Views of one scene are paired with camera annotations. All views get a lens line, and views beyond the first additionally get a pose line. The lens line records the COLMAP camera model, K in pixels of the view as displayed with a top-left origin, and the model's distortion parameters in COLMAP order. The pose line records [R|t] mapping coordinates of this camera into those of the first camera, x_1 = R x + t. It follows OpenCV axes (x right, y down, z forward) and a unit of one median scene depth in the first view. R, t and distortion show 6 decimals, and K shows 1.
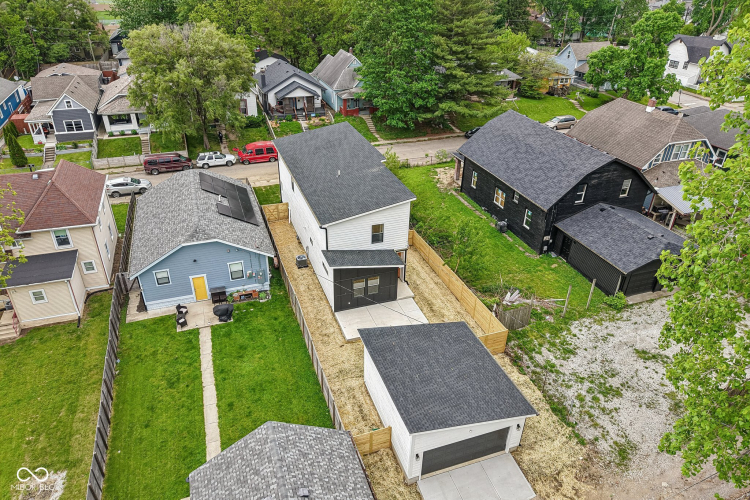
lens RADIAL K [[503.9, 0, 371.4], [0, 503.9, 251.1], [0, 0, 1]] dist [0.002298, -0.002668]
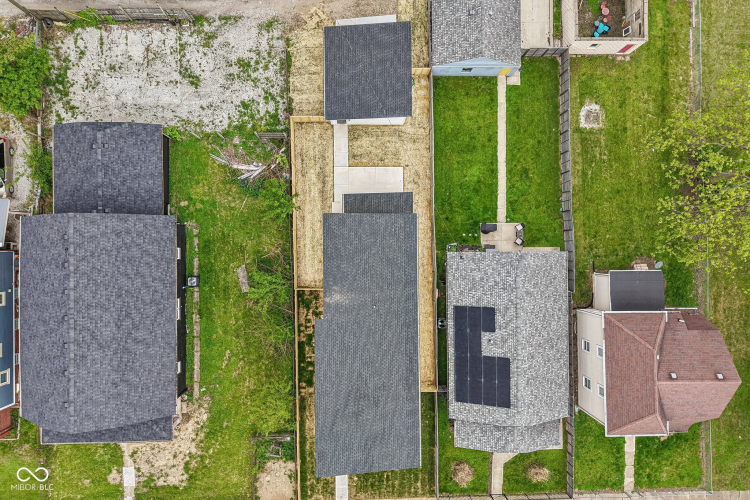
lens RADIAL K [[503.9, 0, 371.4], [0, 503.9, 251.1], [0, 0, 1]] dist [0.002298, -0.002668]
pose [[-0.945087, -0.322699, -0.051727, 0.026875], [0.114566, -0.475355, 0.872303, -1.137362], [-0.306080, 0.818476, 0.486222, 0.594511]]
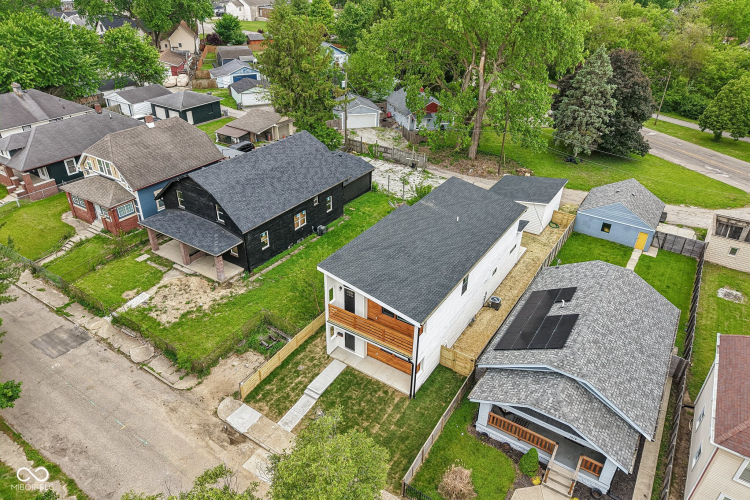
lens RADIAL K [[503.9, 0, 371.4], [0, 503.9, 251.1], [0, 0, 1]] dist [0.002298, -0.002668]
pose [[-0.608717, -0.423485, 0.670913, -0.801806], [0.374151, 0.592470, 0.713436, -1.095126], [-0.699625, 0.685303, -0.202199, 1.700238]]
